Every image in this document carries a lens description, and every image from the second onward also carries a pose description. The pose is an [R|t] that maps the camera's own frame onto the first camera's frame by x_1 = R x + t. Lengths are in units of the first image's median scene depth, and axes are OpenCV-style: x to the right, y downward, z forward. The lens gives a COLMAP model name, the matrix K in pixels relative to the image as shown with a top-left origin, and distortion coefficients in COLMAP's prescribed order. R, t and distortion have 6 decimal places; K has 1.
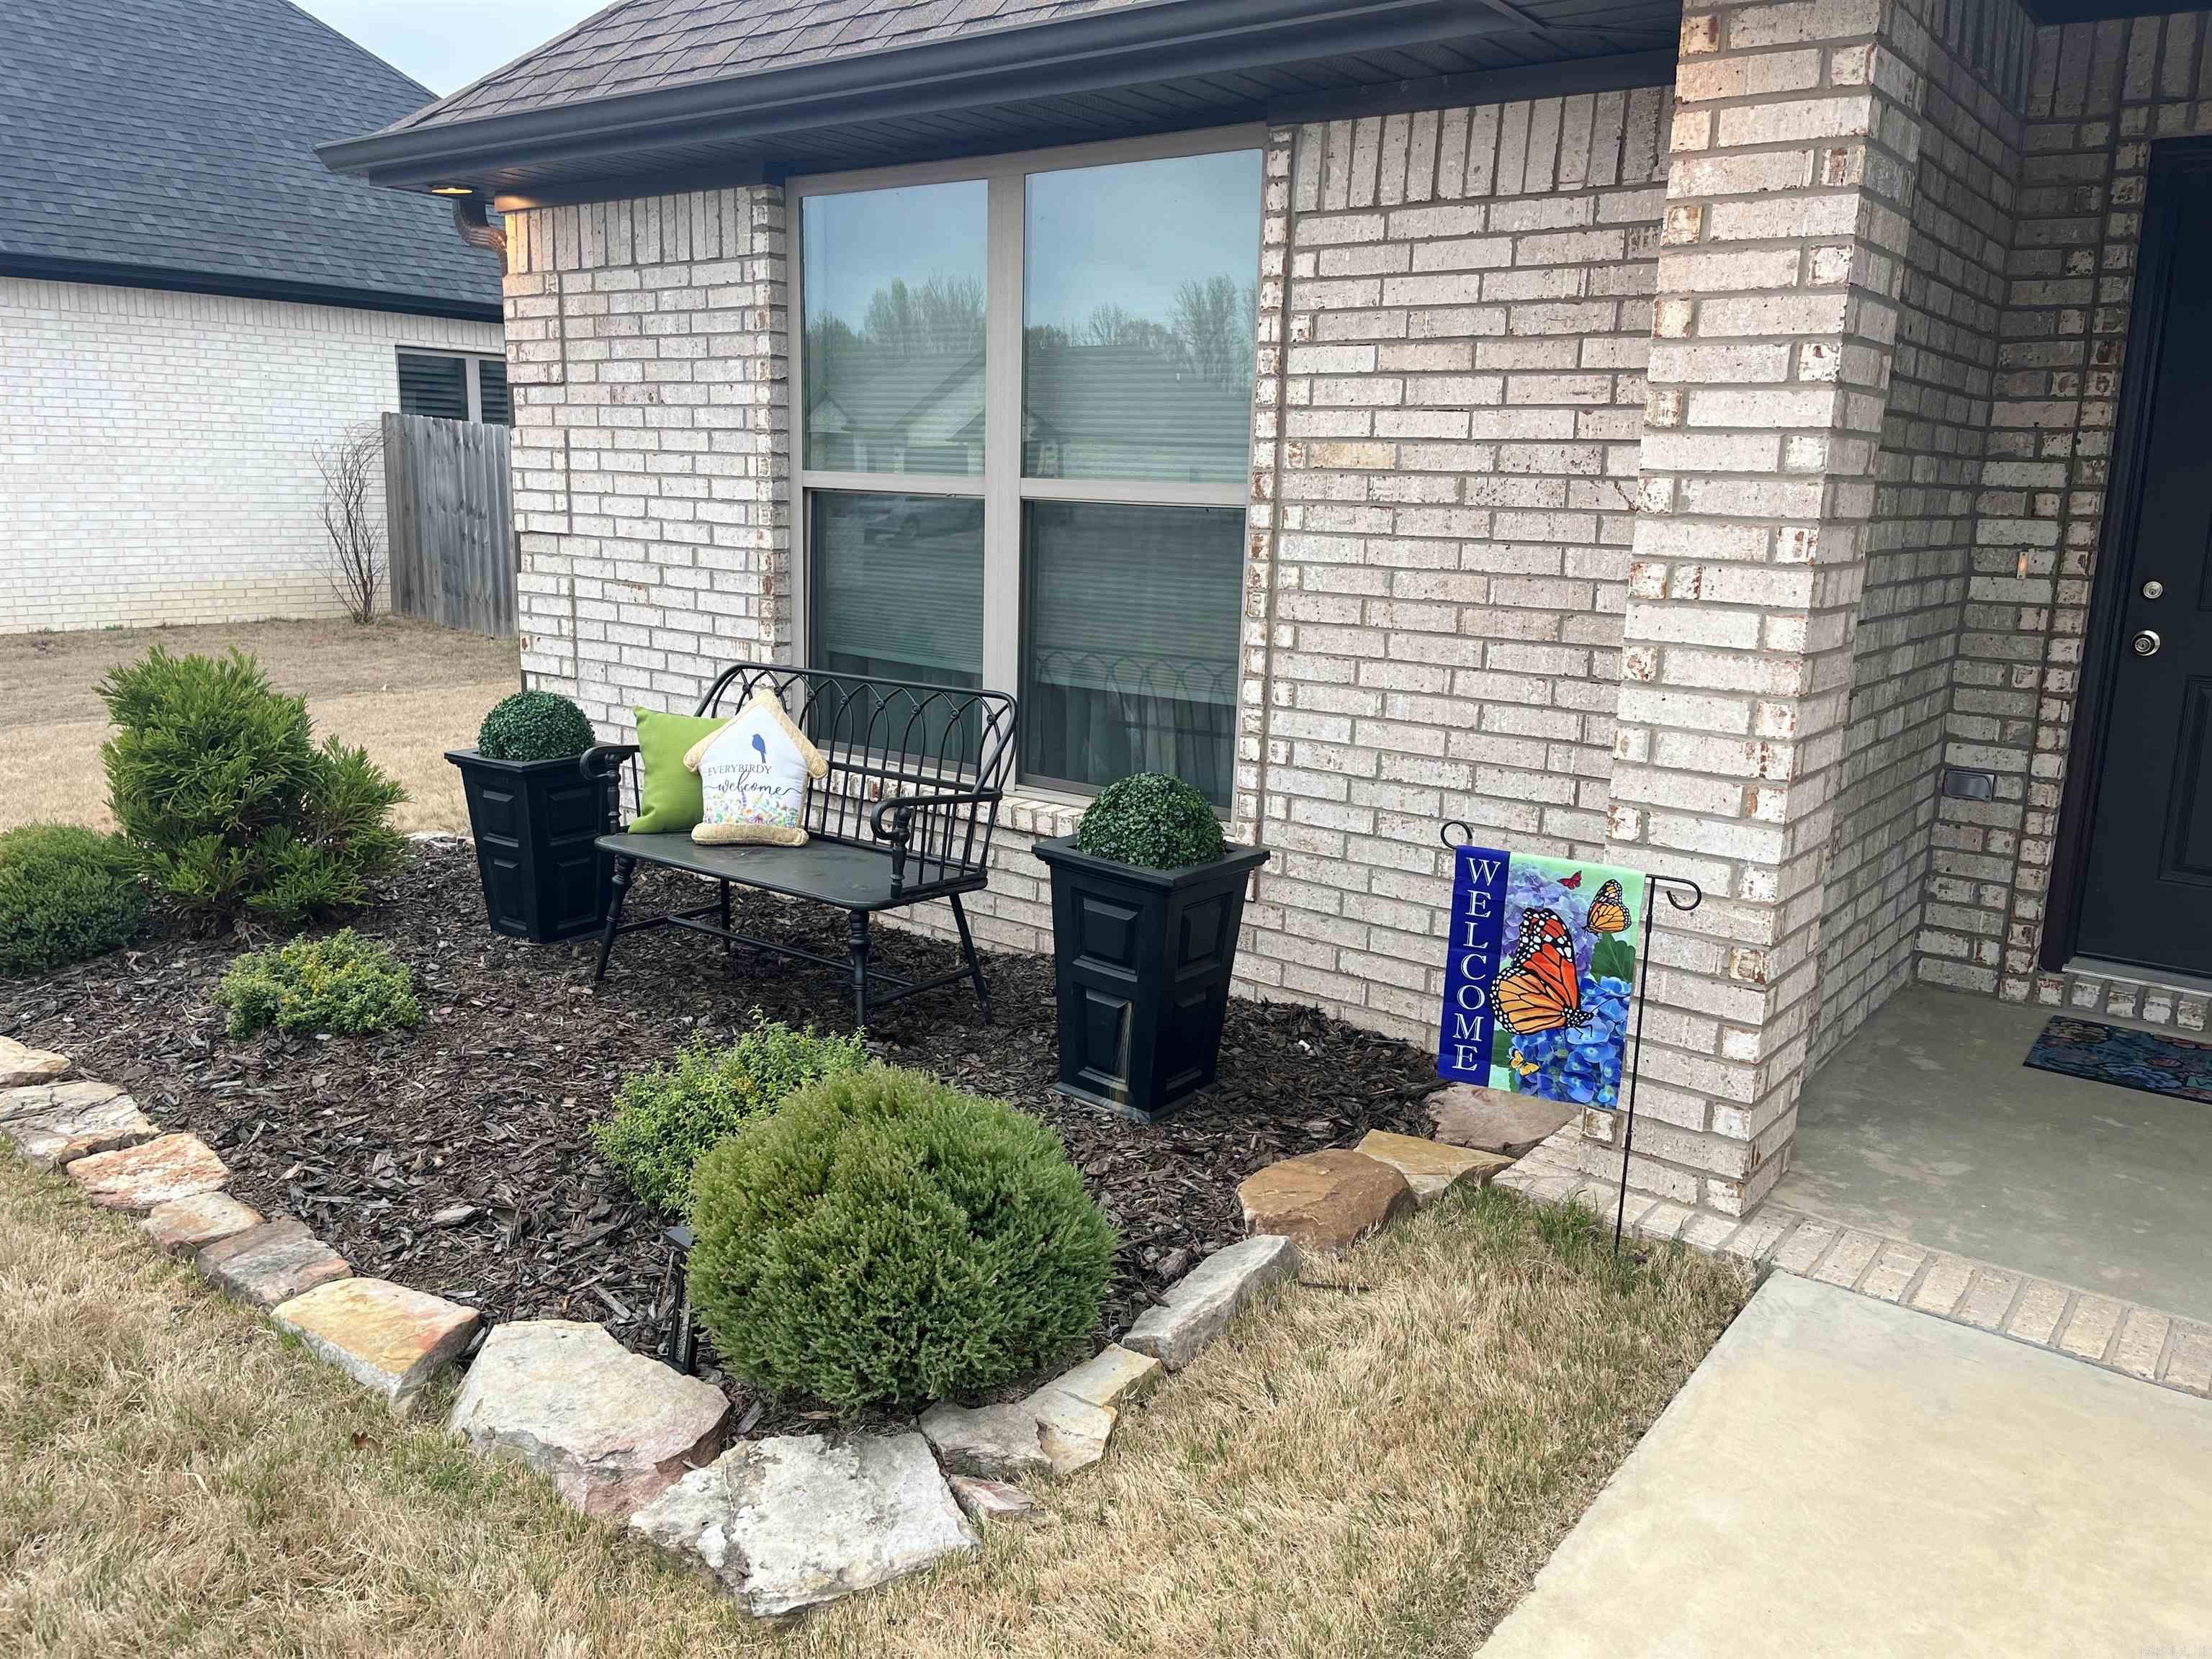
lens RADIAL K [[1655.9, 0, 1108.5], [0, 1655.9, 822.6], [0, 0, 1]] dist [0.078207, -0.119107]
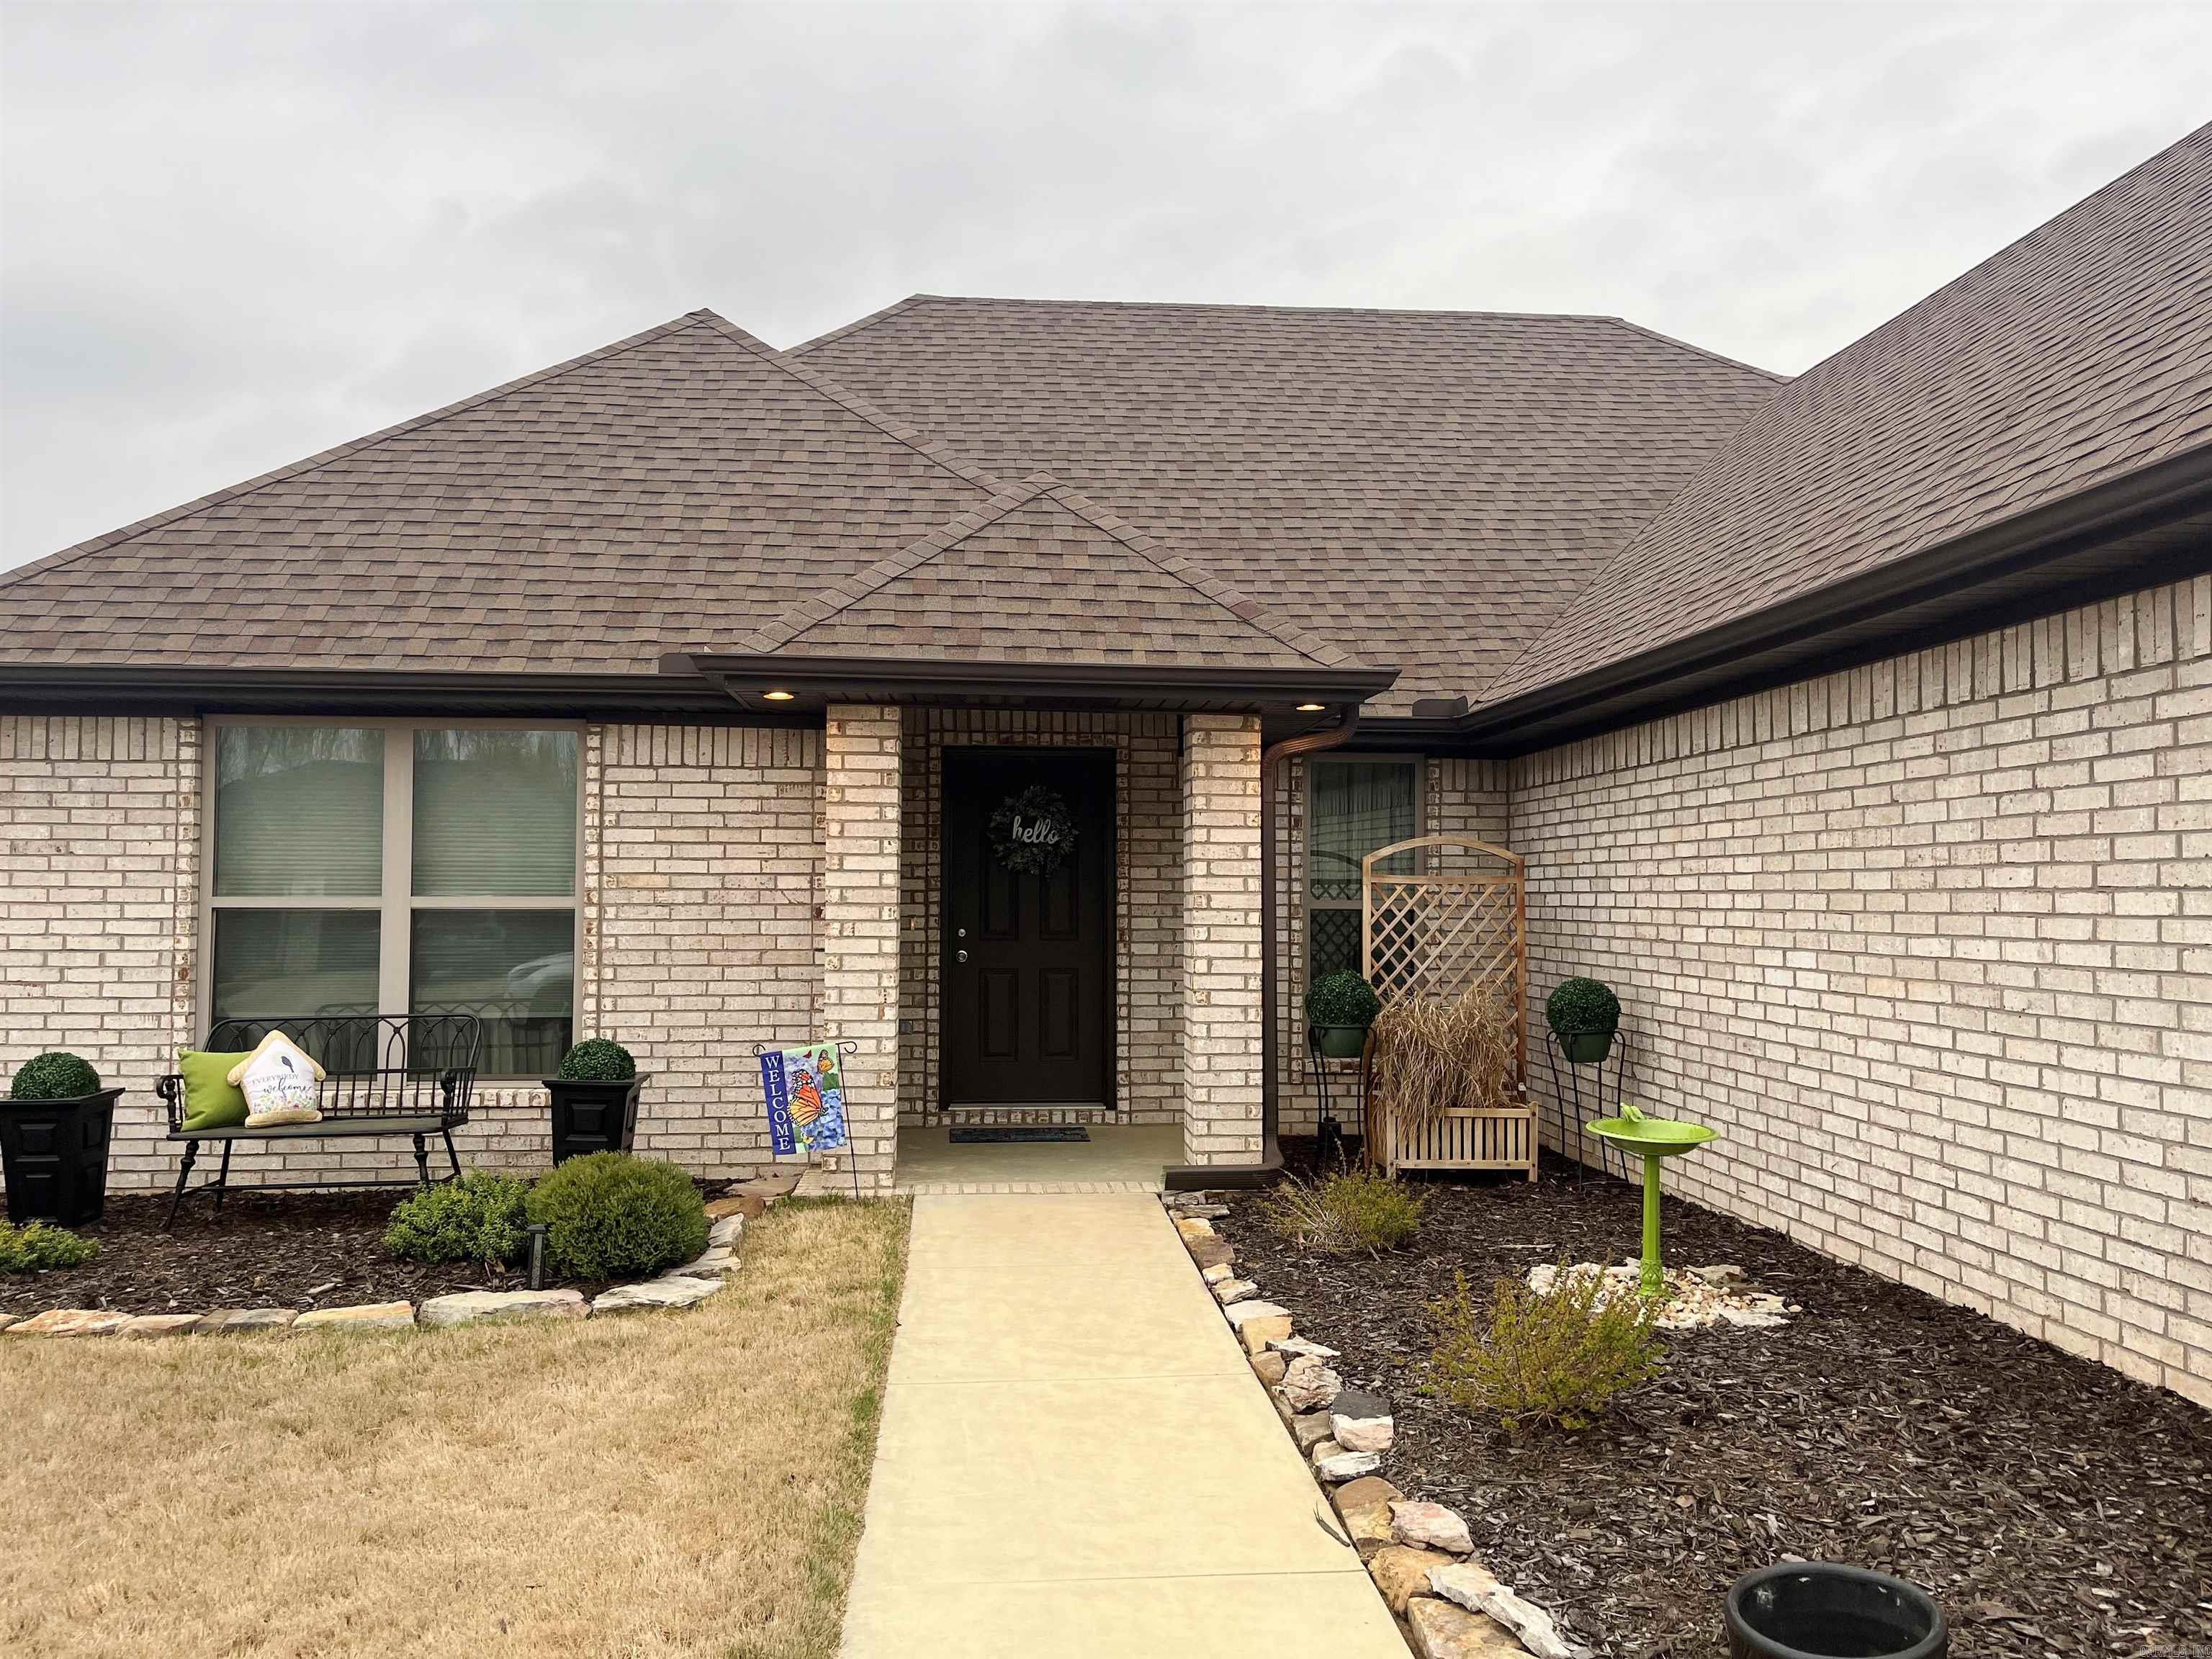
lens RADIAL K [[1655.9, 0, 1108.5], [0, 1655.9, 822.6], [0, 0, 1]] dist [0.078207, -0.119107]
pose [[0.734974, 0.004946, 0.678077, -0.811375], [0.157483, 0.971387, -0.177782, 0.158043], [-0.659555, 0.237451, 0.713165, -0.828270]]
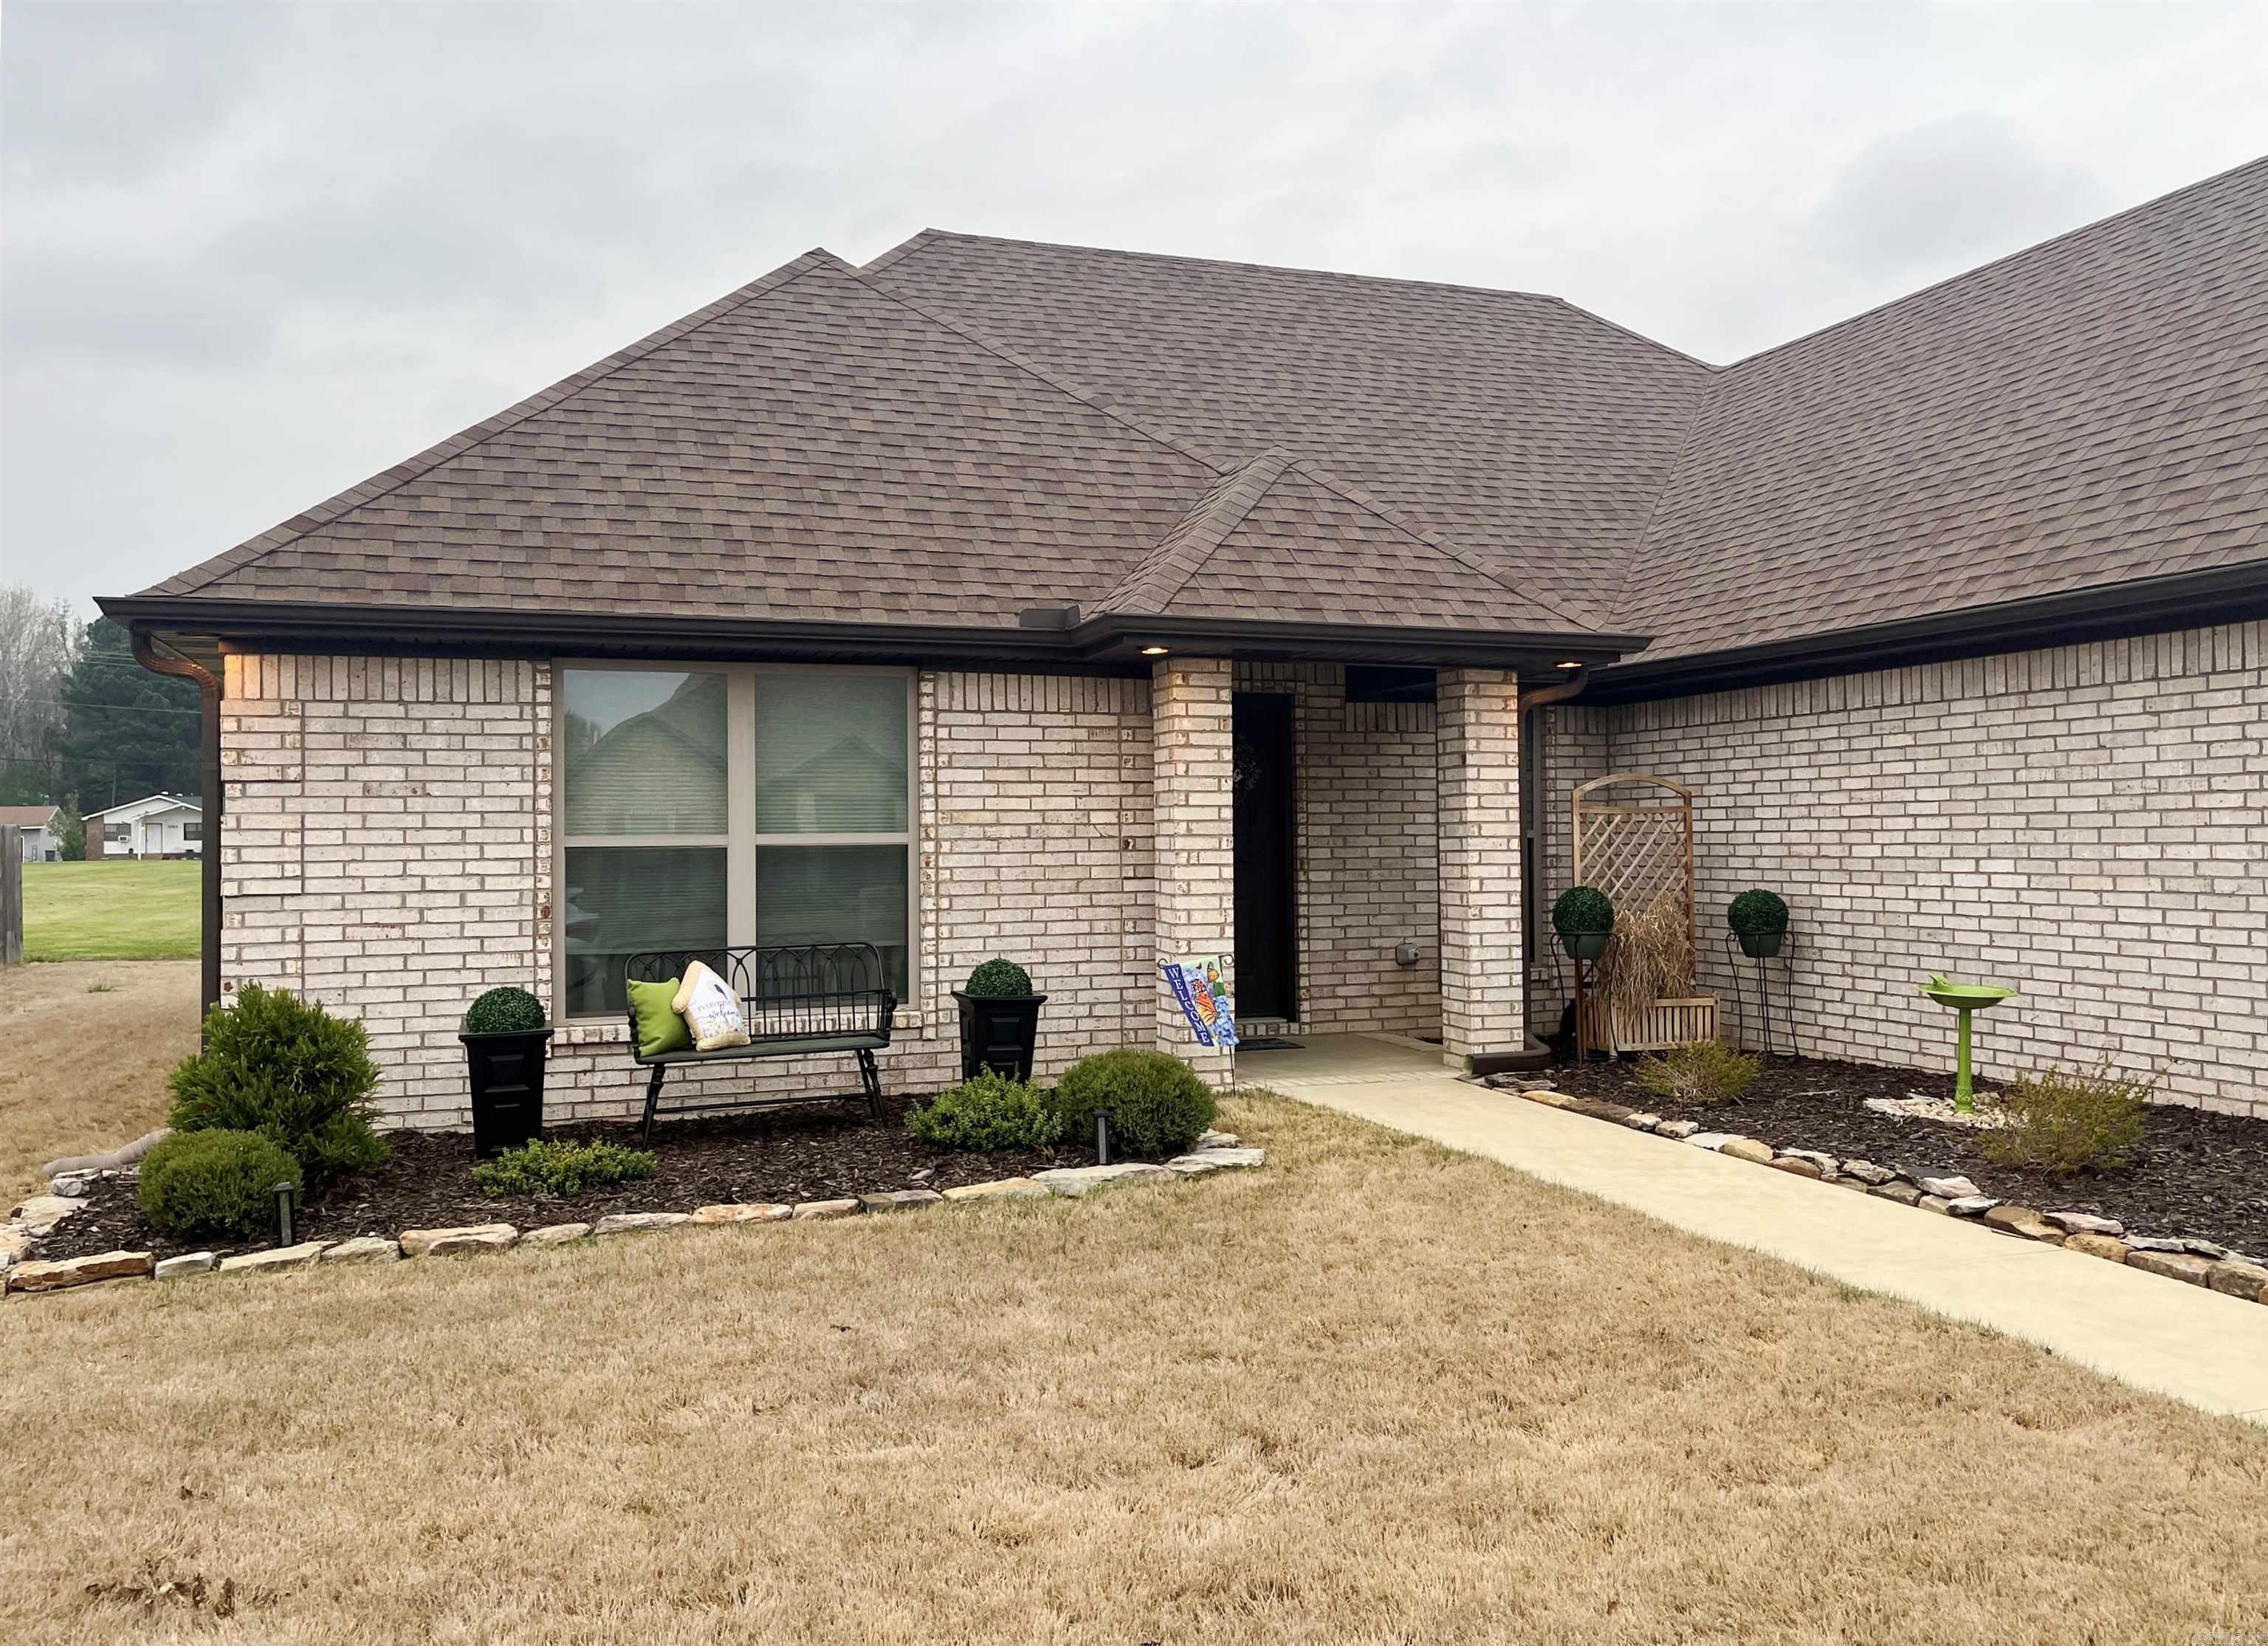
lens RADIAL K [[1818.7, 0, 1197.9], [0, 1818.7, 789.6], [0, 0, 1]] dist [0.085777, -0.147619]
pose [[0.528470, -0.010088, 0.848892, -1.730290], [0.200331, 0.973173, -0.113149, 0.072328], [-0.824977, 0.229855, 0.516313, -0.481627]]
